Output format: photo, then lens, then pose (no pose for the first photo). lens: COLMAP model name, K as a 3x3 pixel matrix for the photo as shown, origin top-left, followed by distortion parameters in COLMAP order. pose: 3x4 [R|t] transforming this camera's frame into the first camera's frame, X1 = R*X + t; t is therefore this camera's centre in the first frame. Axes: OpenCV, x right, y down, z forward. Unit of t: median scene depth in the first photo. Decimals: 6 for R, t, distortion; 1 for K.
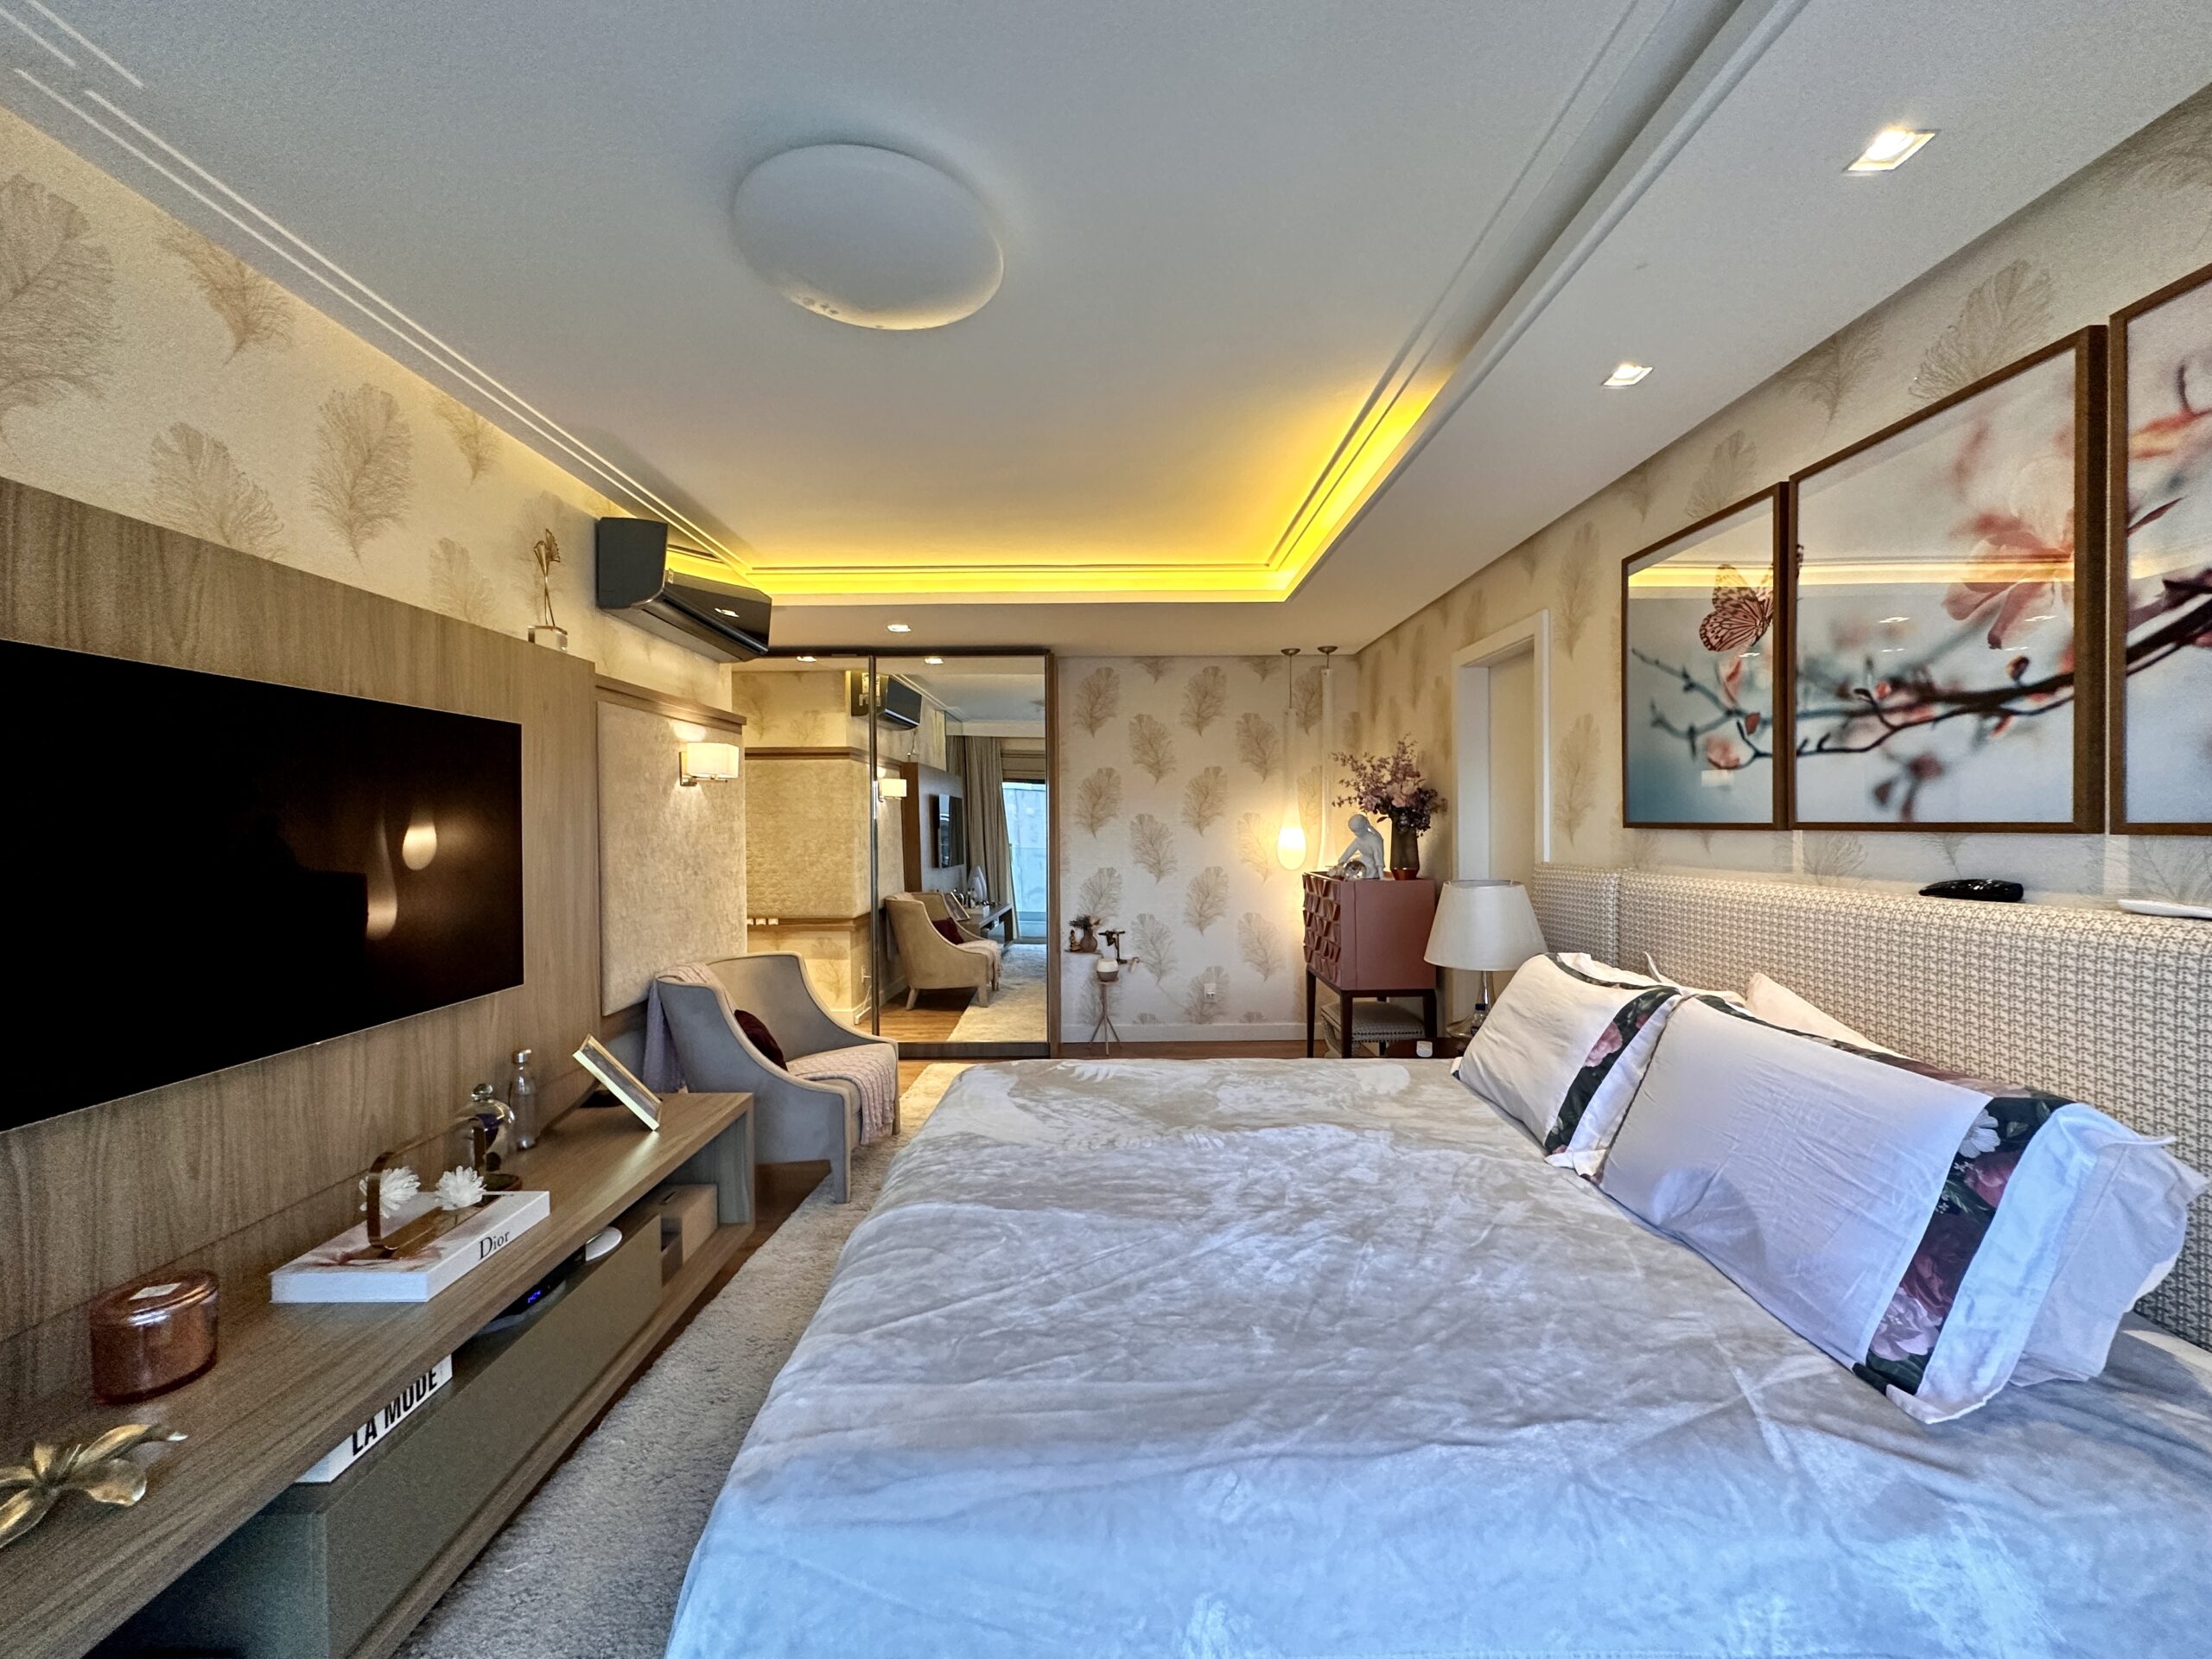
lens RADIAL K [[885.8, 0, 1105.3], [0, 885.8, 827.2], [0, 0, 1]] dist [0.000743, -0.000068]
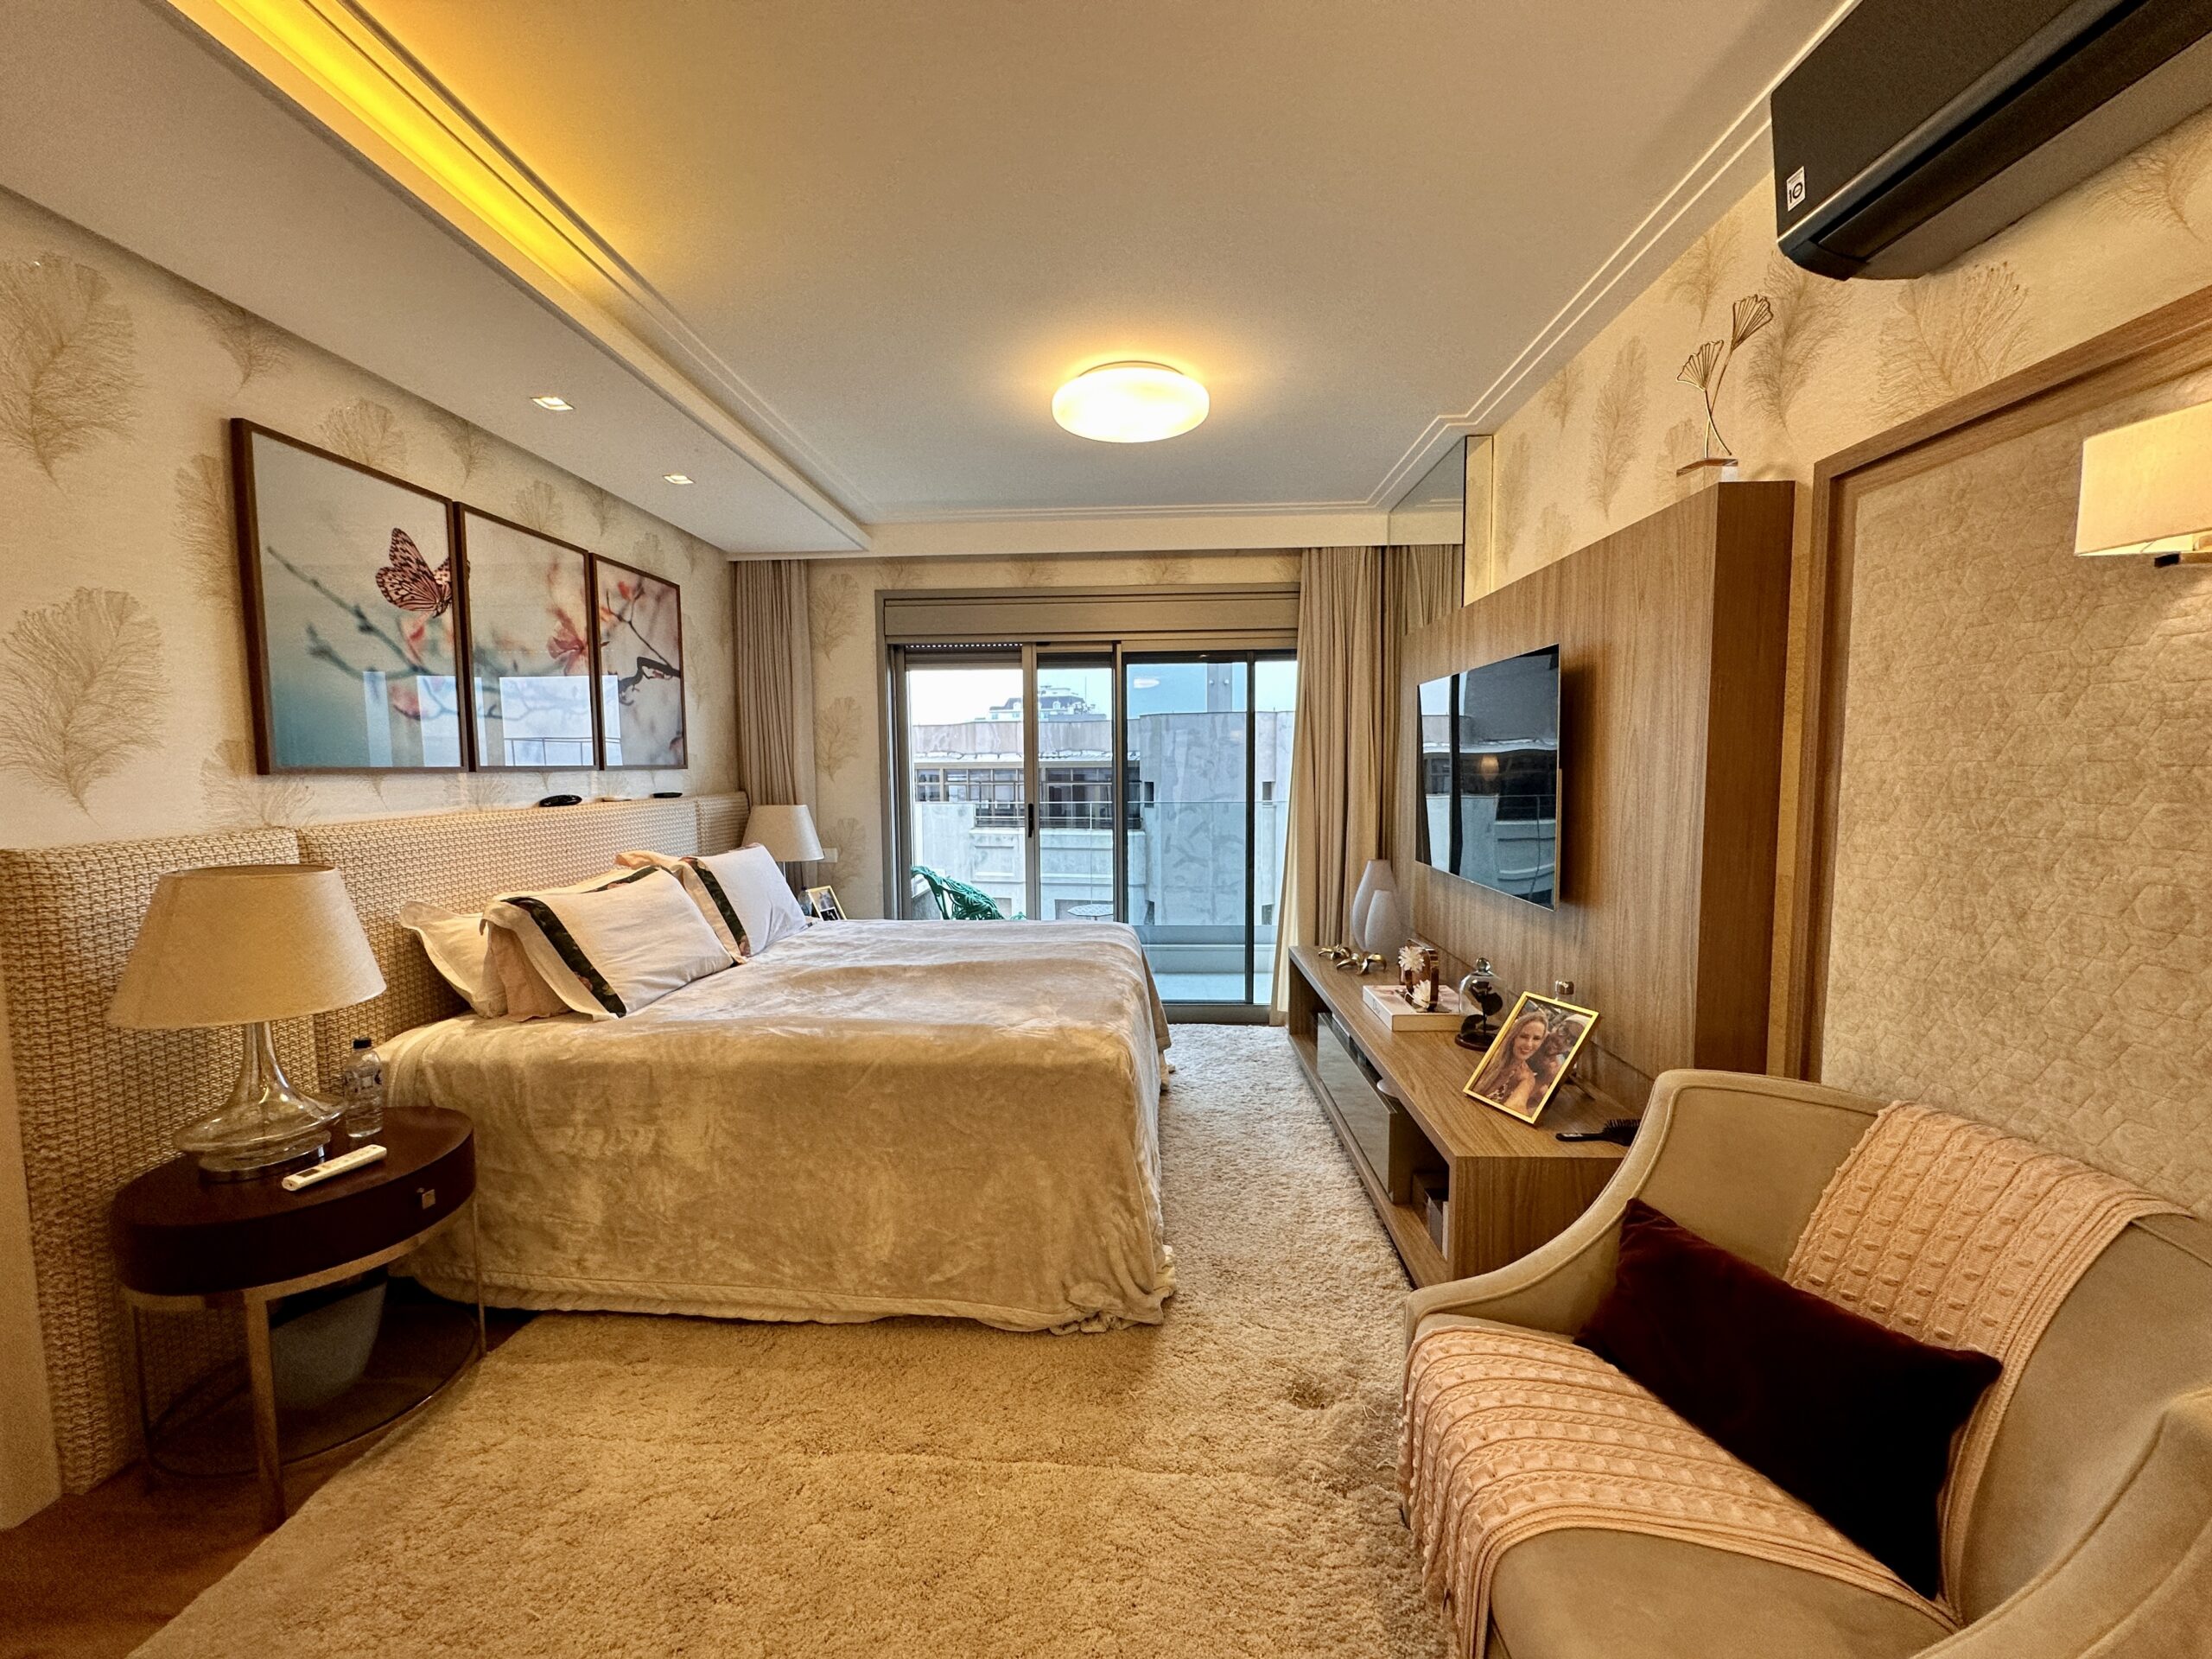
lens RADIAL K [[885.8, 0, 1105.3], [0, 885.8, 827.2], [0, 0, 1]] dist [0.000743, -0.000068]
pose [[-0.998744, 0.002586, 0.050031, -0.228974], [0.006435, 0.997017, 0.076912, -0.009843], [-0.049683, 0.077137, -0.995782, 2.153443]]
